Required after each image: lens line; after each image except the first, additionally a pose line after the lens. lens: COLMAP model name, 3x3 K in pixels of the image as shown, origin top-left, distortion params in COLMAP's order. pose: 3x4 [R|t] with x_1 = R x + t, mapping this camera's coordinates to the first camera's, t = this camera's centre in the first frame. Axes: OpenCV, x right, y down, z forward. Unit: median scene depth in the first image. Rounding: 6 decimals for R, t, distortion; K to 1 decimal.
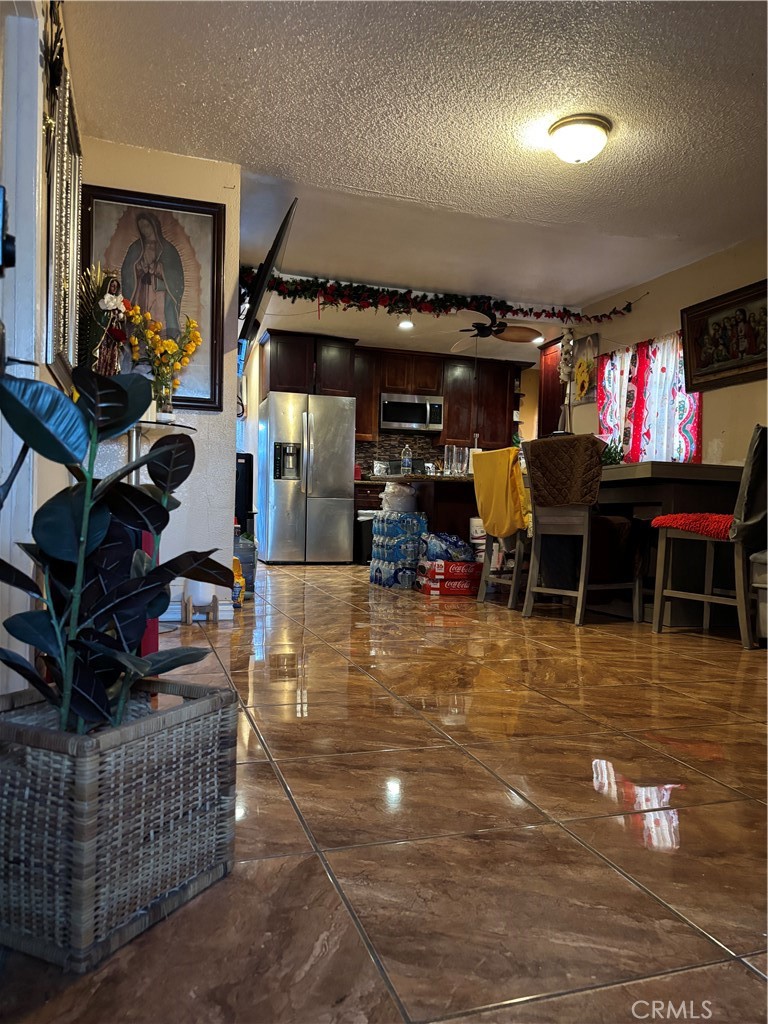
lens RADIAL K [[755.7, 0, 382.1], [0, 755.7, 516.5], [0, 0, 1]] dist [-0.000877, -0.005137]
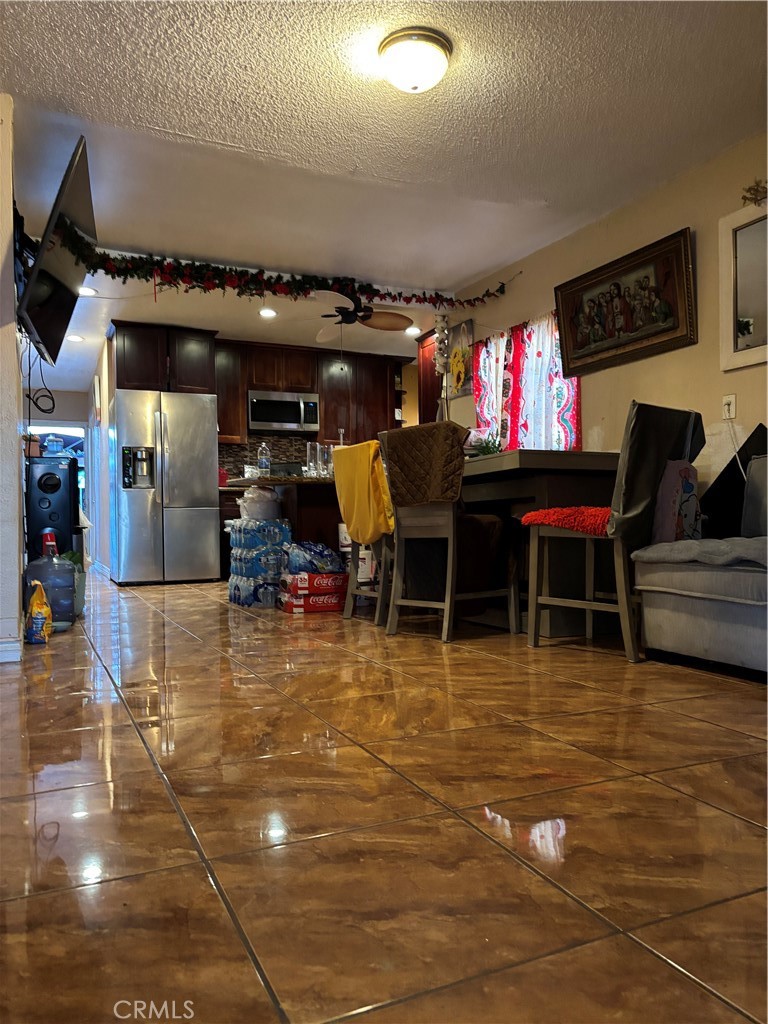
lens RADIAL K [[760.0, 0, 387.8], [0, 760.0, 508.4], [0, 0, 1]] dist [0.122820, -0.171823]
pose [[0.991134, -0.035731, 0.127972, 0.061548], [0.038607, 0.999053, -0.020061, 0.004391], [-0.127134, 0.024824, 0.991575, 0.099427]]
